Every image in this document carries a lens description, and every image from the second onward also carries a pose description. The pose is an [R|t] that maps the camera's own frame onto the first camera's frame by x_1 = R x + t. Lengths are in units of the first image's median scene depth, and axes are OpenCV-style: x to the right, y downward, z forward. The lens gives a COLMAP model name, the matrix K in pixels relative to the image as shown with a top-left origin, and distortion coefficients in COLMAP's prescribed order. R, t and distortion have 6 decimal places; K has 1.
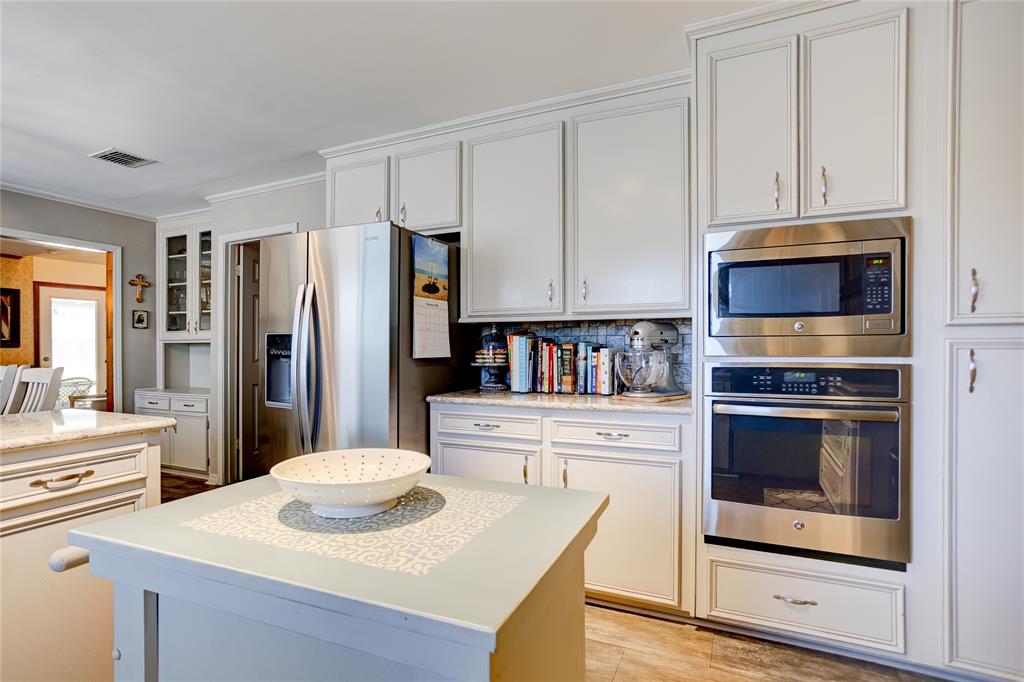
lens RADIAL K [[500.3, 0, 509.6], [0, 500.3, 346.3], [0, 0, 1]] dist [-0.038219, 0.022283]
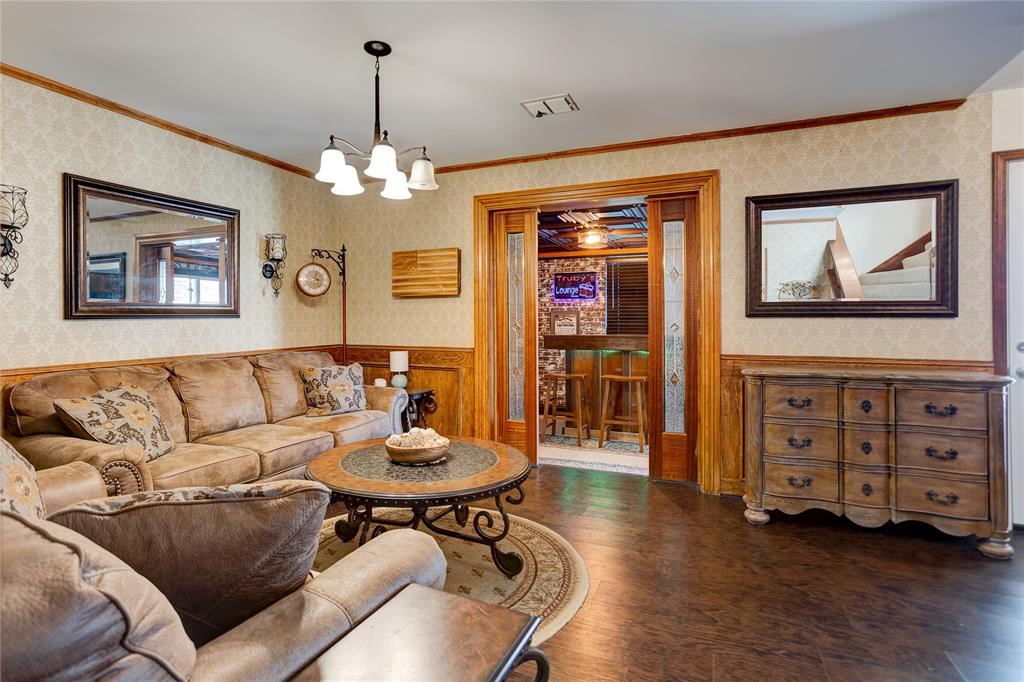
lens RADIAL K [[500.3, 0, 508.8], [0, 500.3, 318.6], [0, 0, 1]] dist [-0.038219, 0.022283]
pose [[0.012695, 0.003086, -0.999915, -0.579306], [0.005829, 0.999978, 0.003160, -0.002803], [0.999902, -0.005868, 0.012676, 0.609168]]
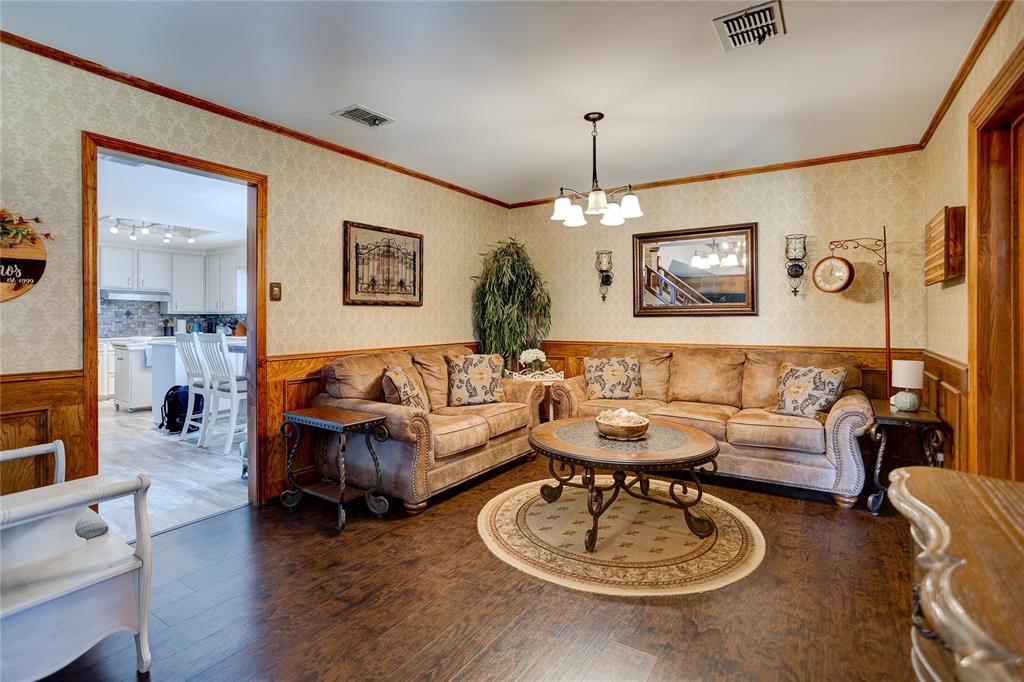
lens RADIAL K [[500.3, 0, 506.5], [0, 500.3, 317.1], [0, 0, 1]] dist [-0.038219, 0.022283]
pose [[-0.988925, 0.006317, 0.148283, -0.924887], [0.006072, 0.999979, -0.002105, -0.002405], [-0.148293, -0.001181, -0.988943, 1.010195]]
